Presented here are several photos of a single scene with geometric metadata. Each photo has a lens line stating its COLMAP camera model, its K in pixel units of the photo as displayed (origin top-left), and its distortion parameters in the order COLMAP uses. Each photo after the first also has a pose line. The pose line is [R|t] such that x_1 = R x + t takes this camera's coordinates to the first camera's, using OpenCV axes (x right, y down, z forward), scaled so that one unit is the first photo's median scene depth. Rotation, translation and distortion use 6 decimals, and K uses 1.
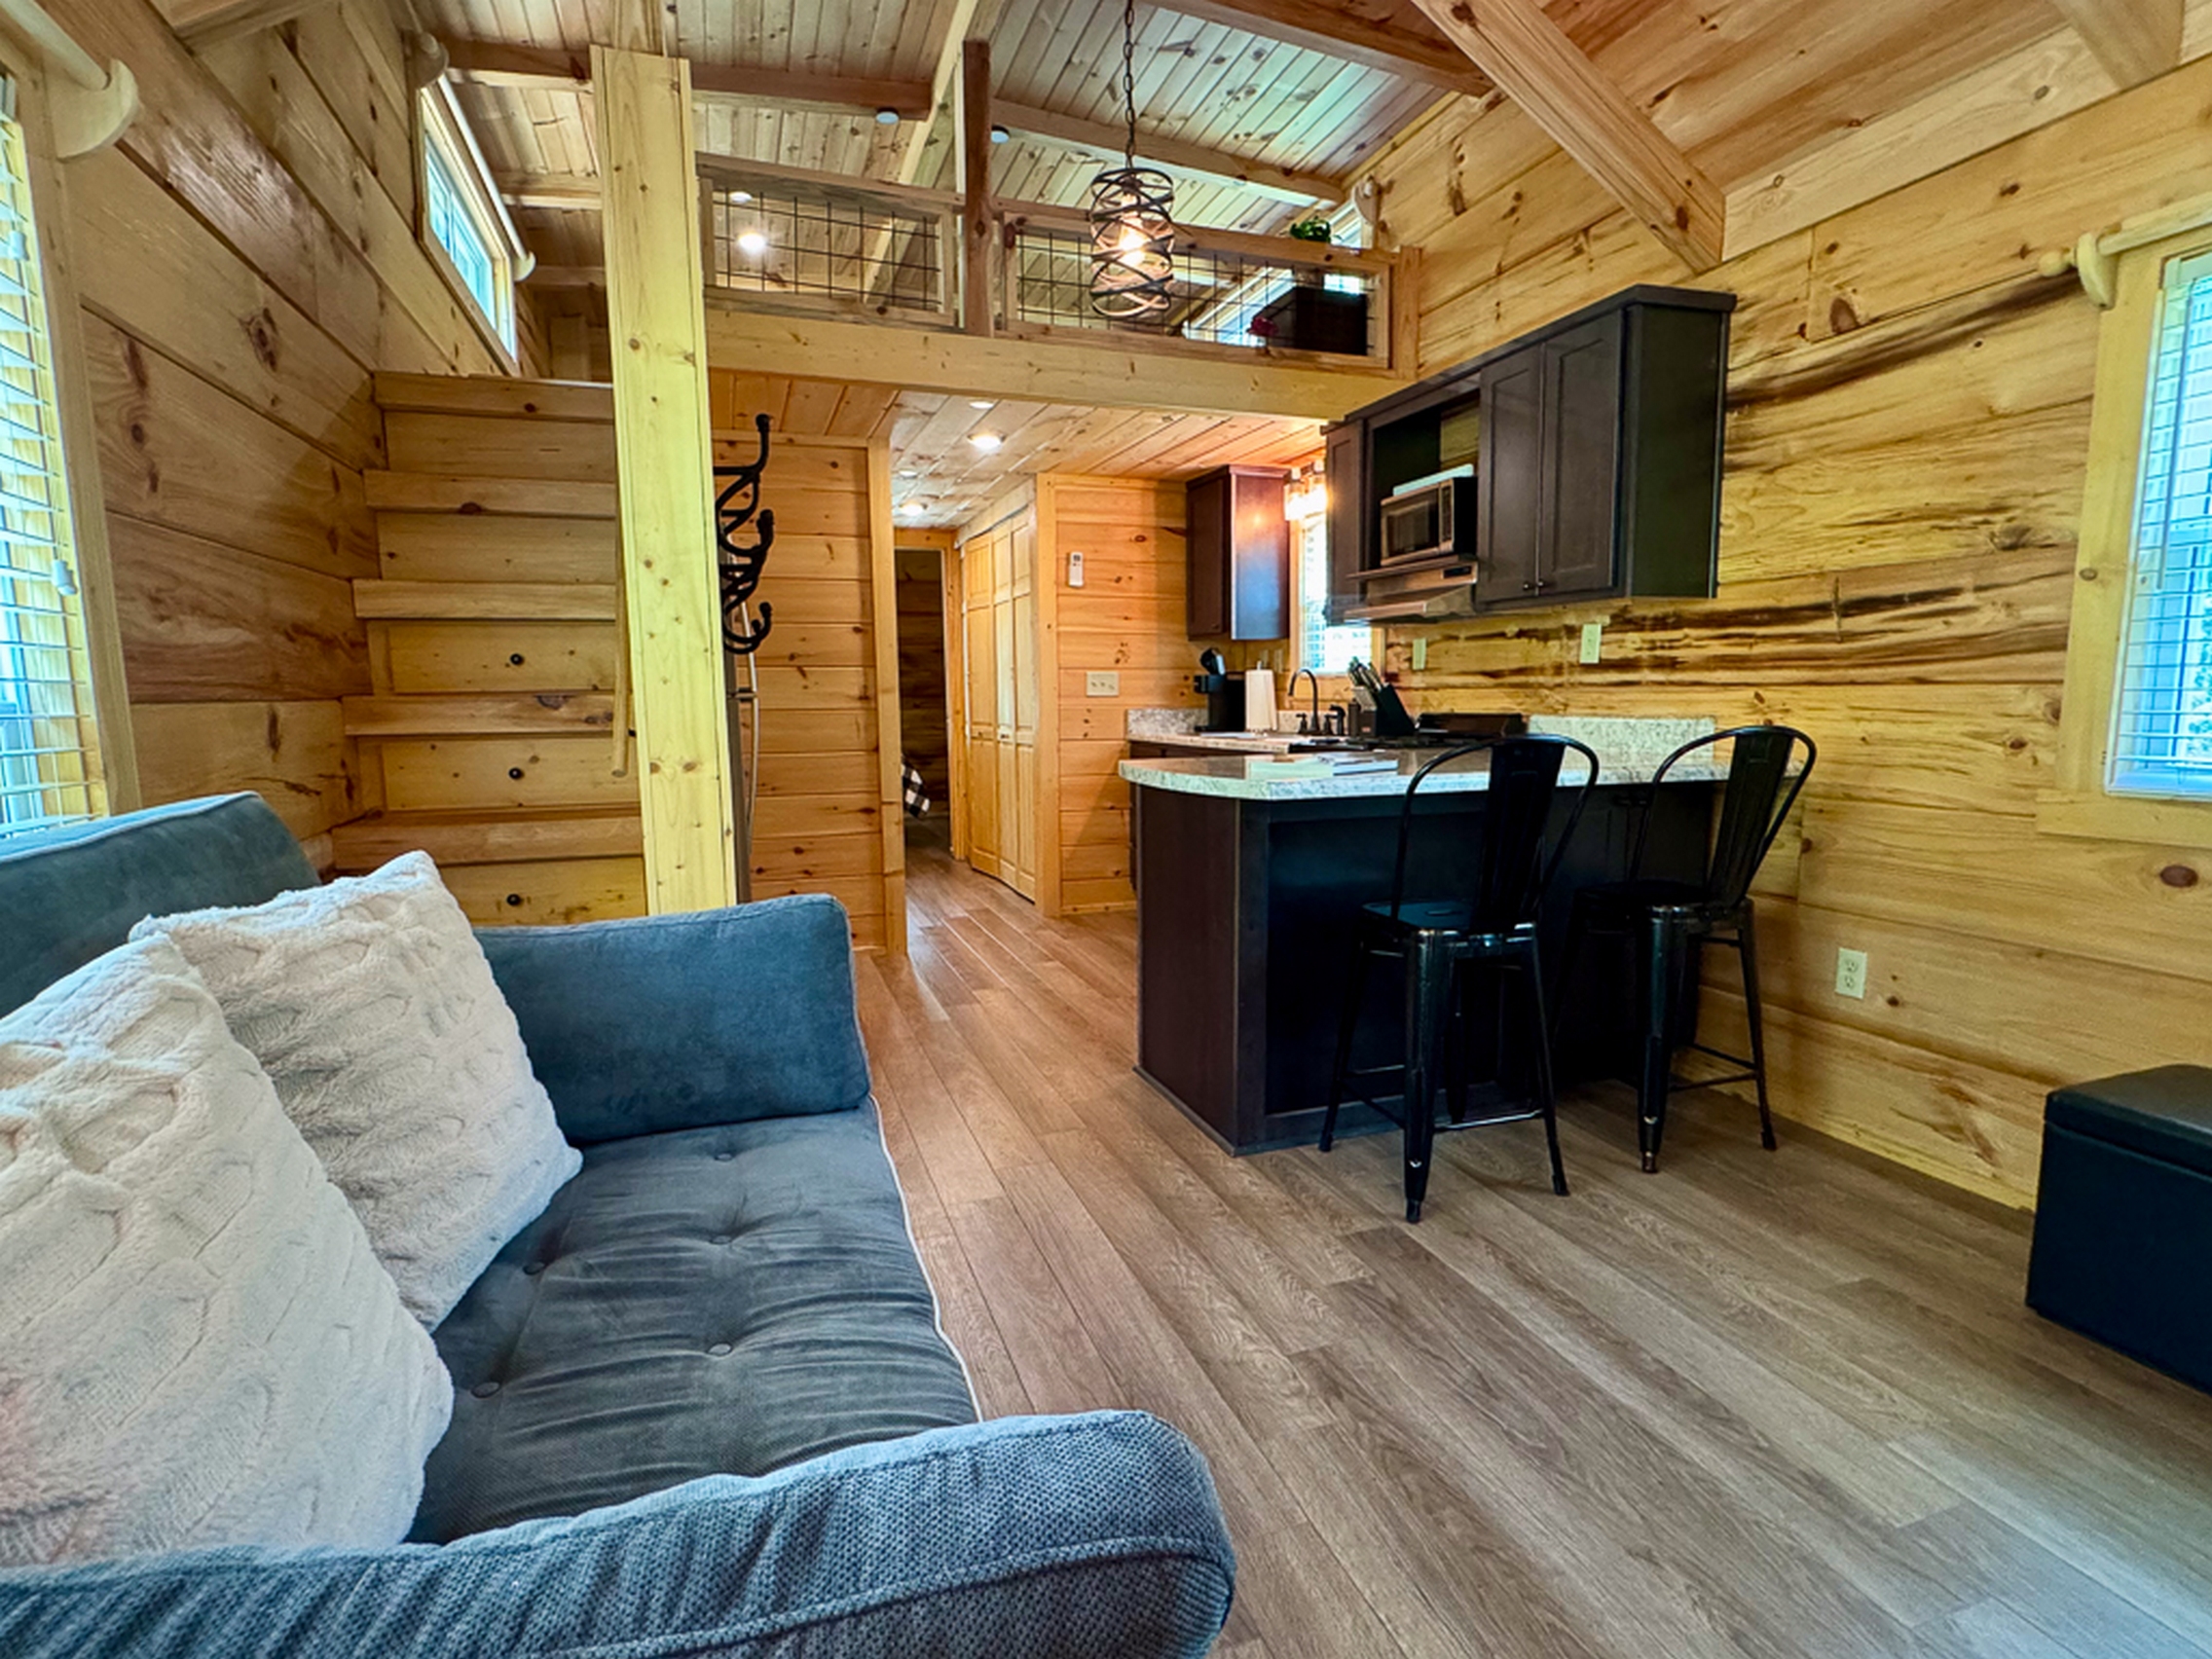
lens RADIAL K [[1092.7, 0, 1106.0], [0, 1092.7, 829.5], [0, 0, 1]] dist [-0.004475, -0.000475]
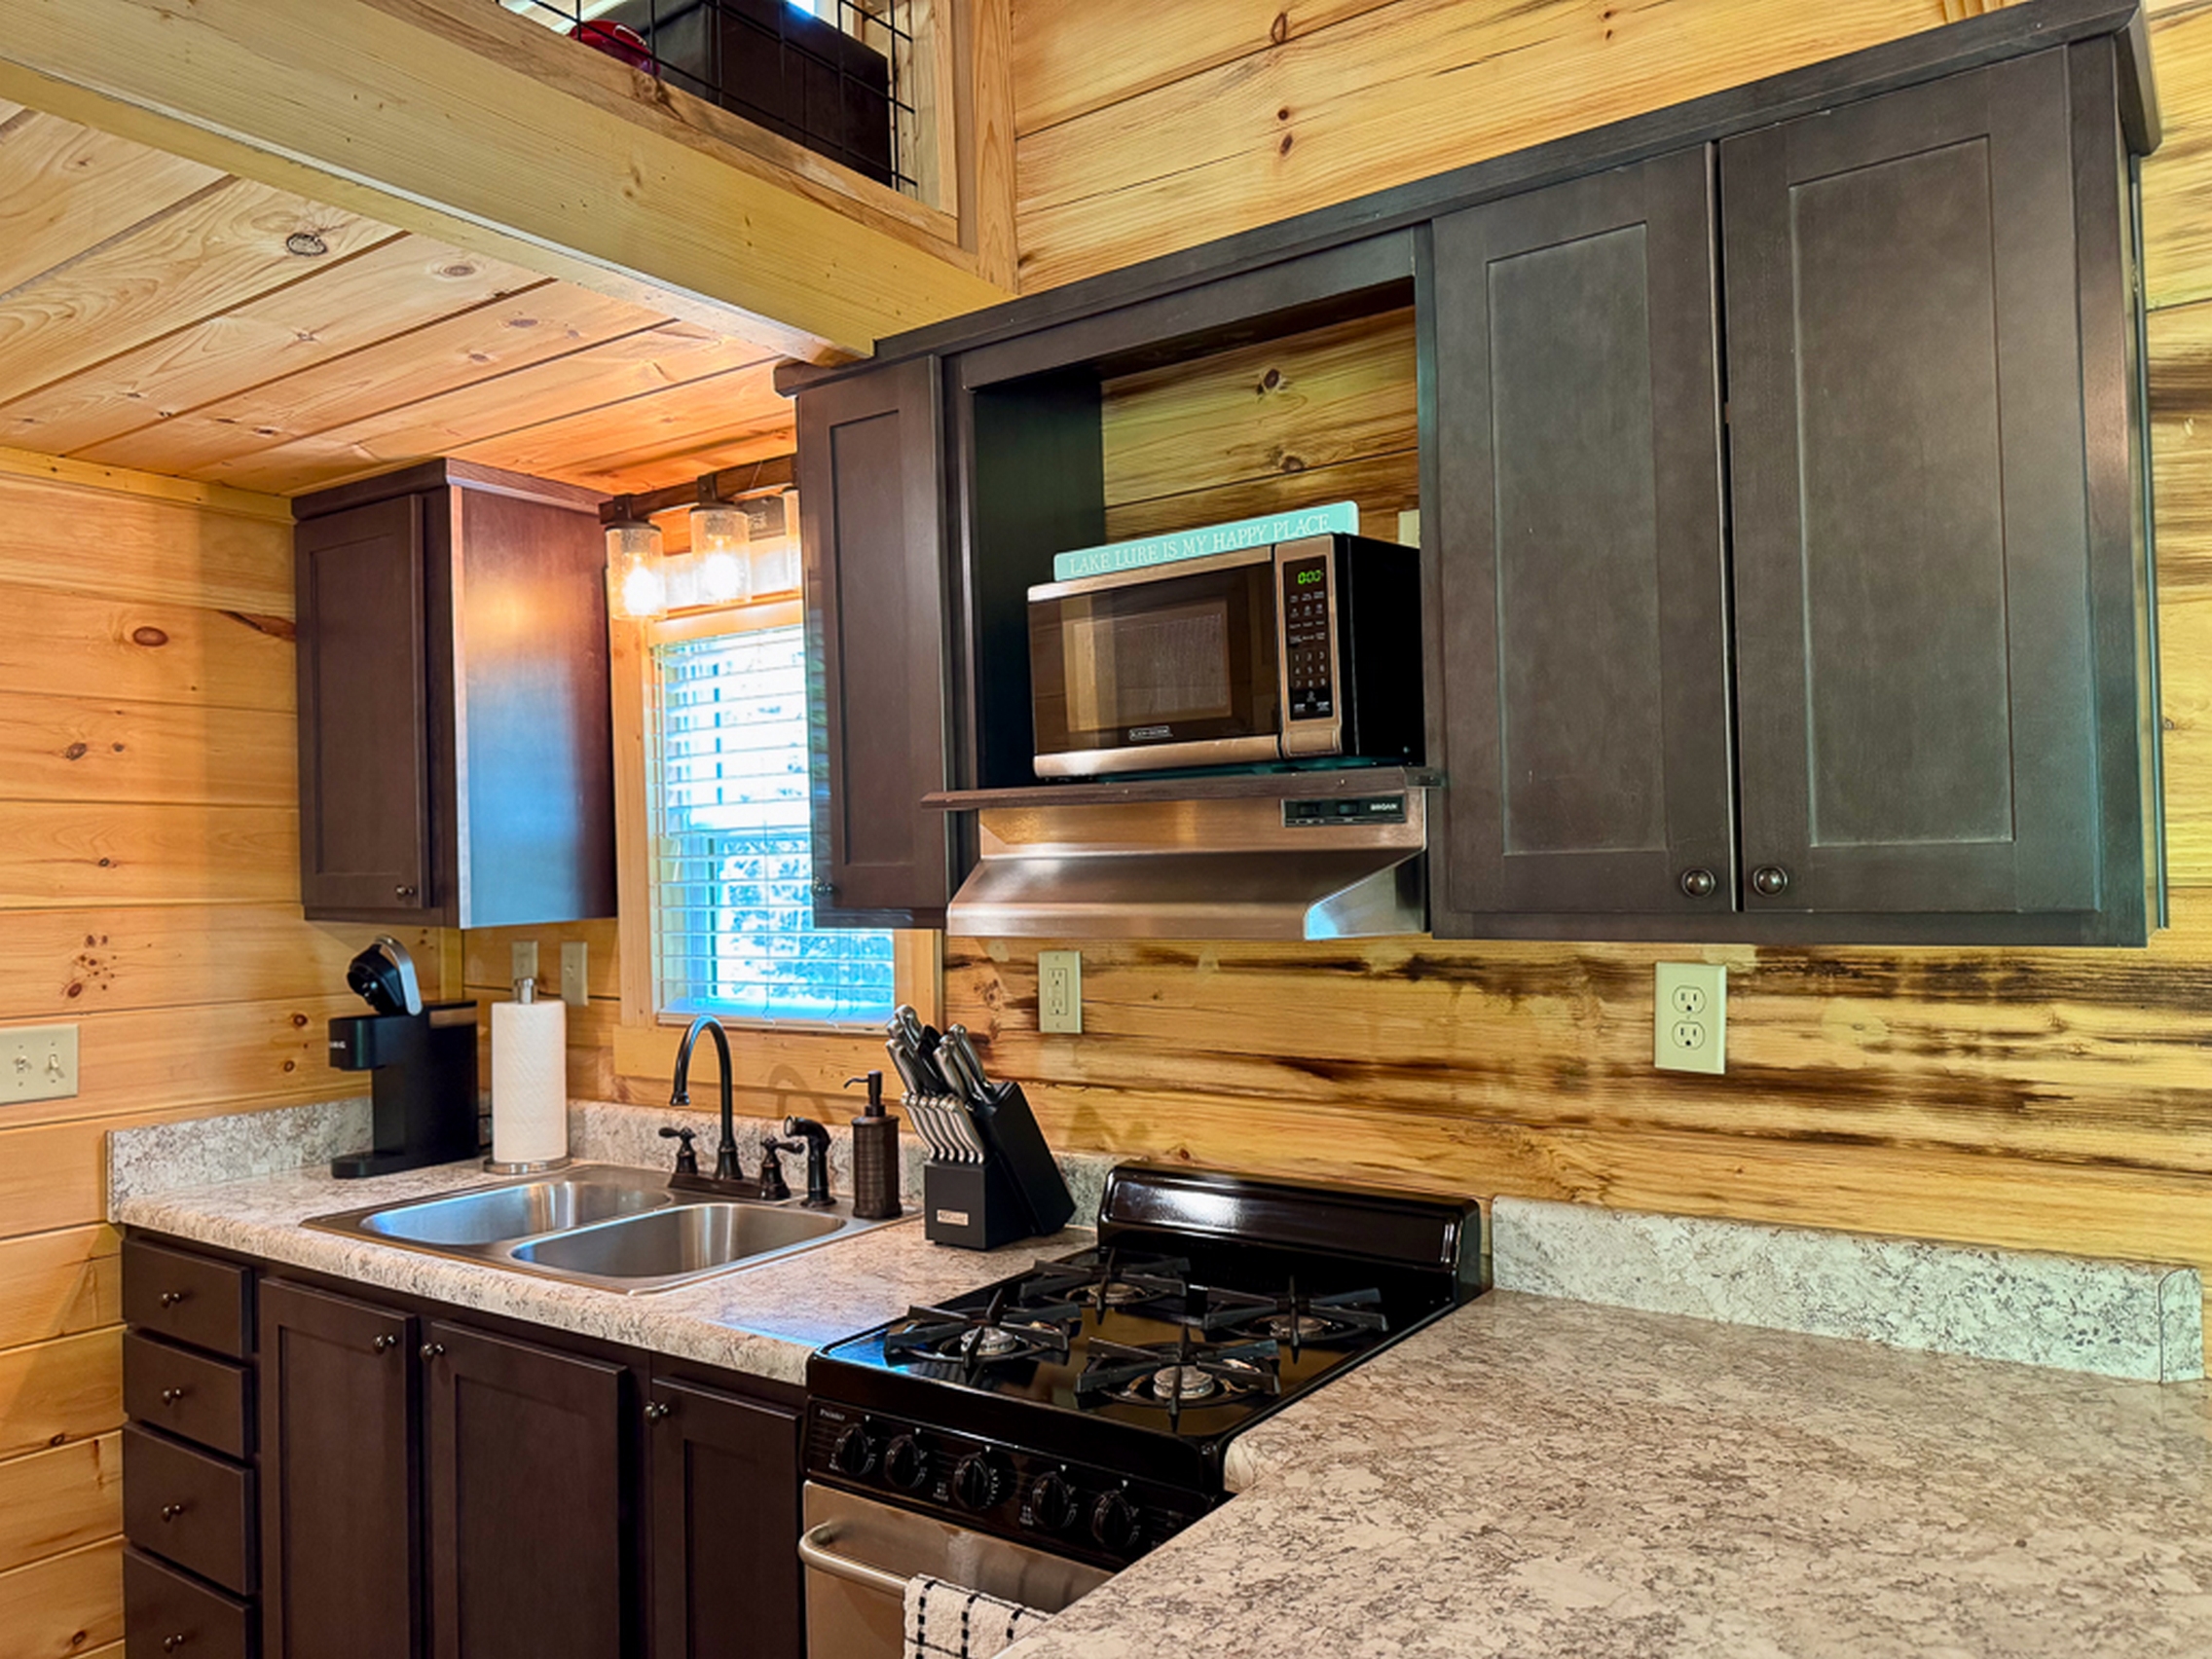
lens RADIAL K [[1555.7, 0, 1106.0], [0, 1555.7, 829.5], [0, 0, 1]] dist [0.121340, -0.195269]
pose [[0.821049, 0.001086, 0.570856, -0.009695], [0.087087, 0.988055, -0.127135, -0.165134], [-0.564175, 0.154098, 0.811147, 0.614189]]
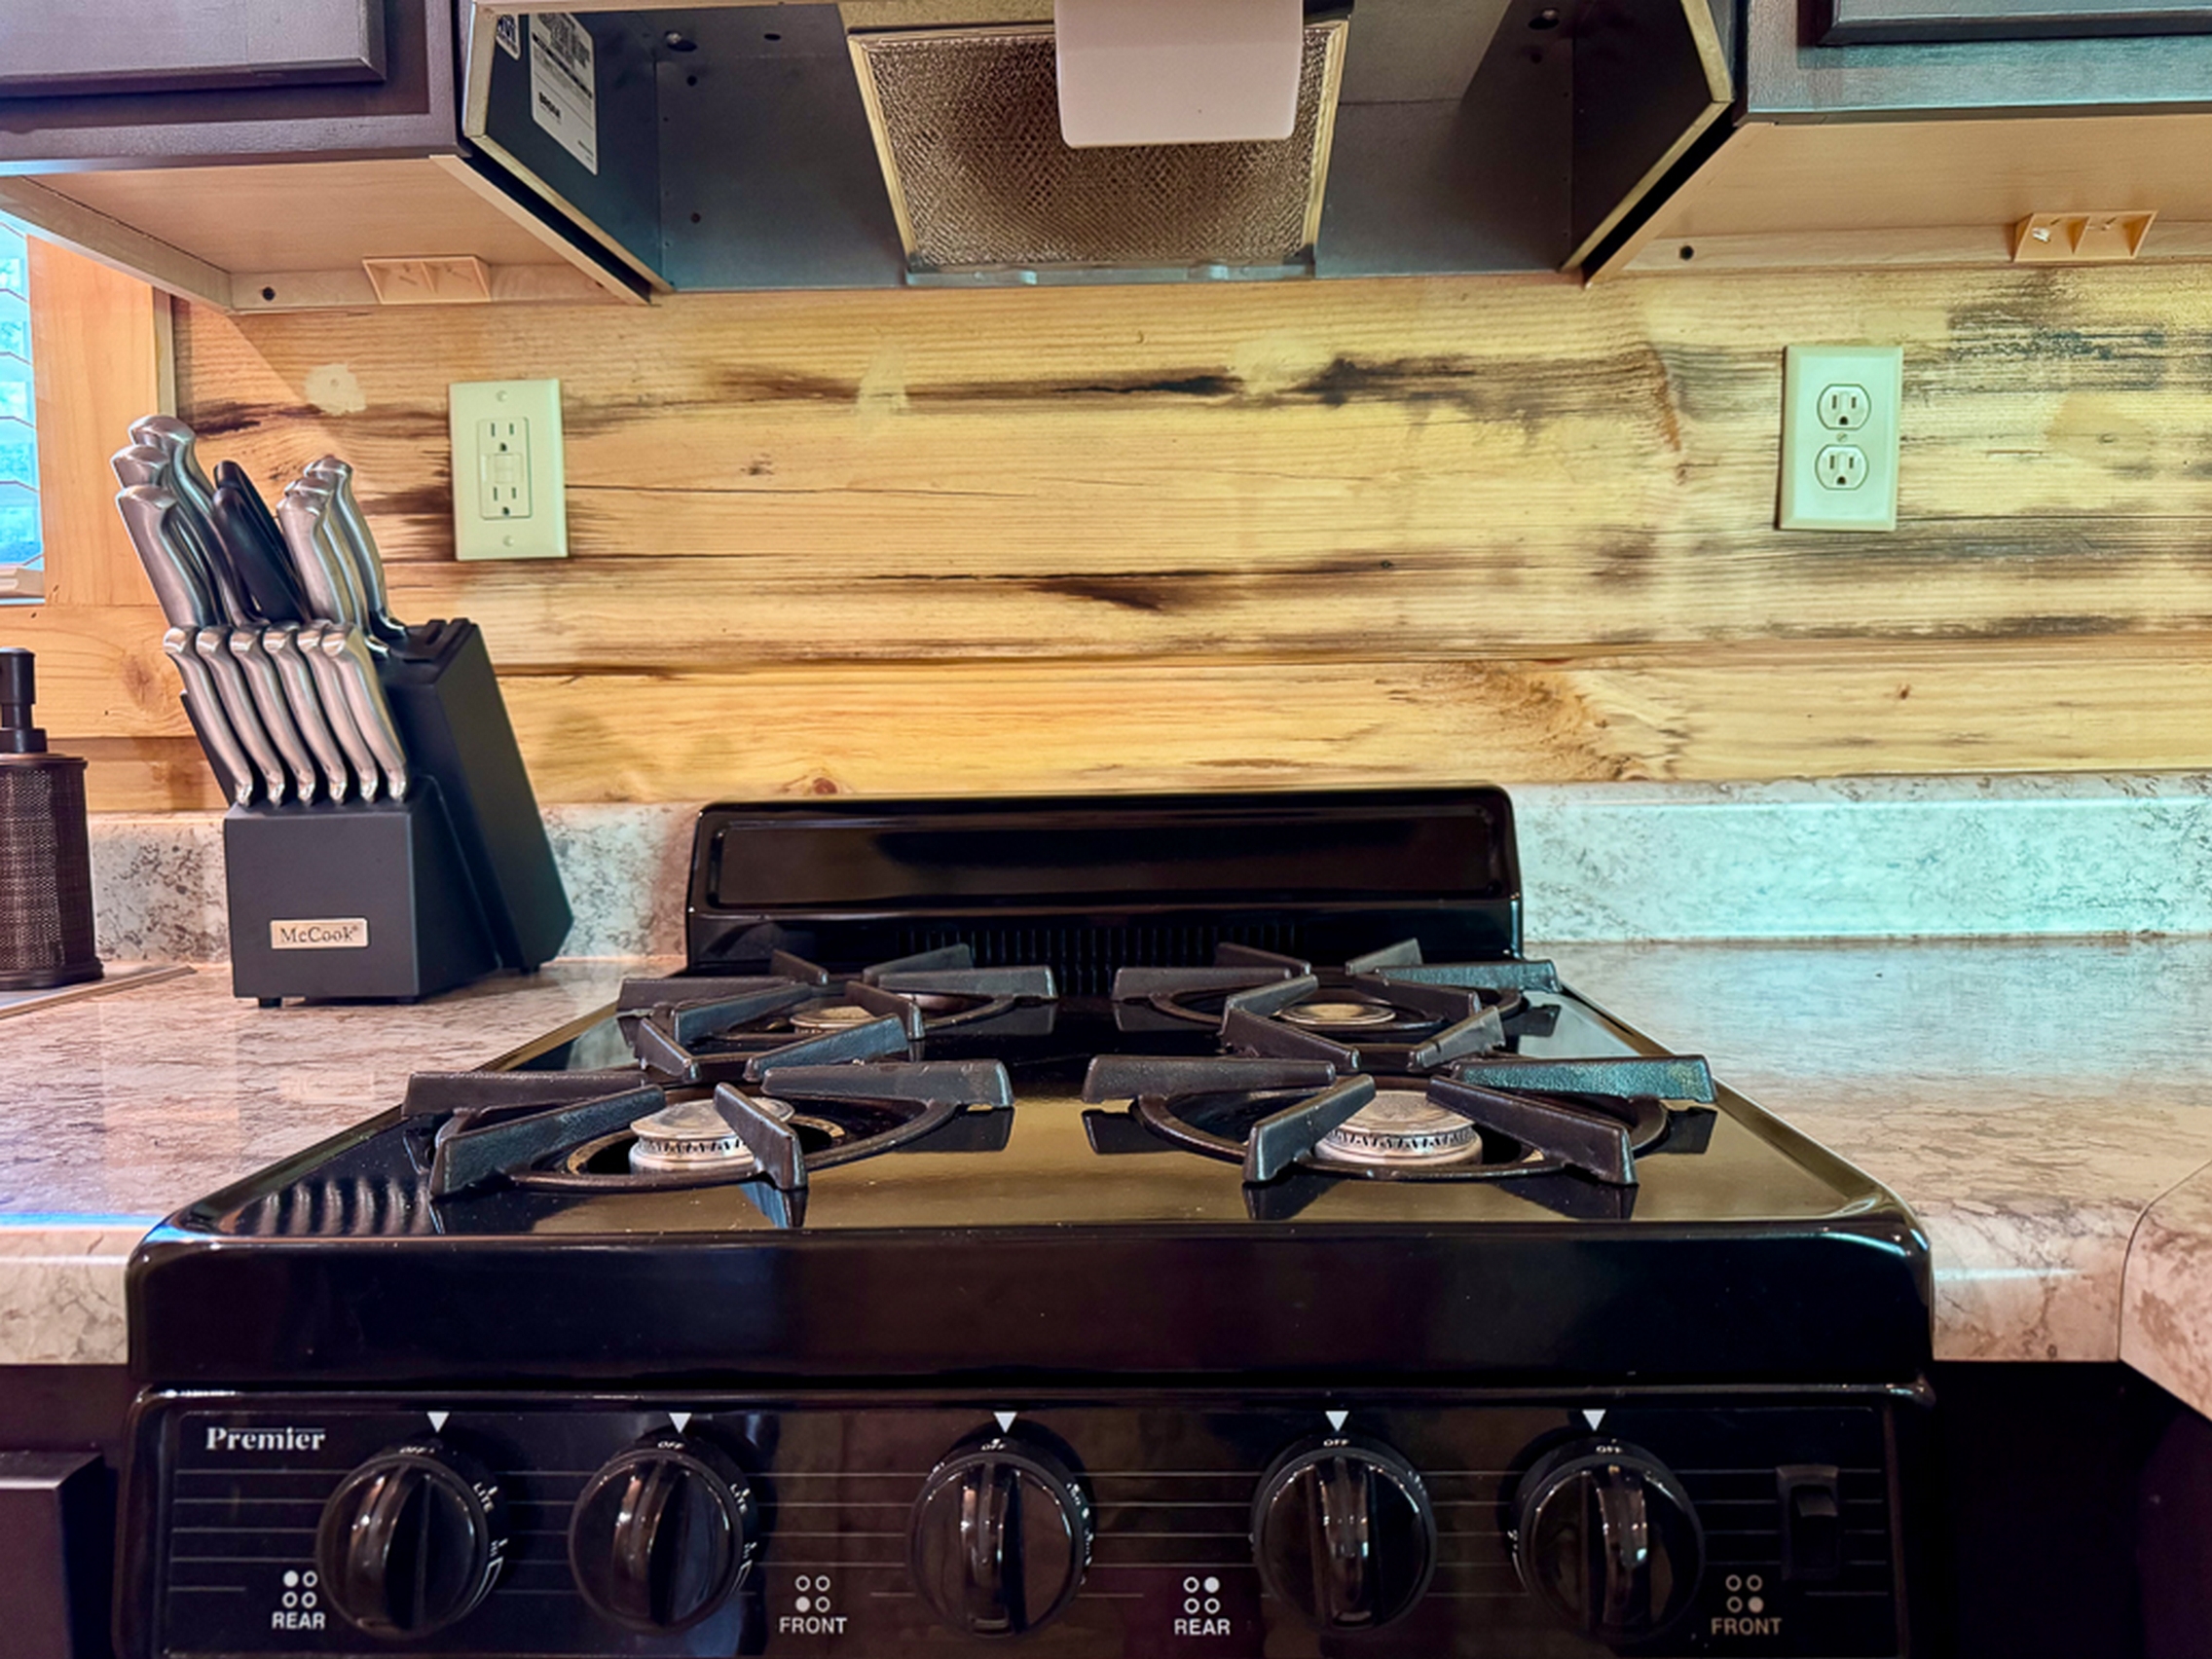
lens RADIAL K [[1555.7, 0, 1106.0], [0, 1555.7, 829.5], [0, 0, 1]] dist [0.121340, -0.195269]
pose [[0.380666, -0.059840, 0.922774, 0.095946], [0.126887, 0.991845, 0.011976, -0.106461], [-0.915966, 0.112530, 0.385155, 0.926111]]
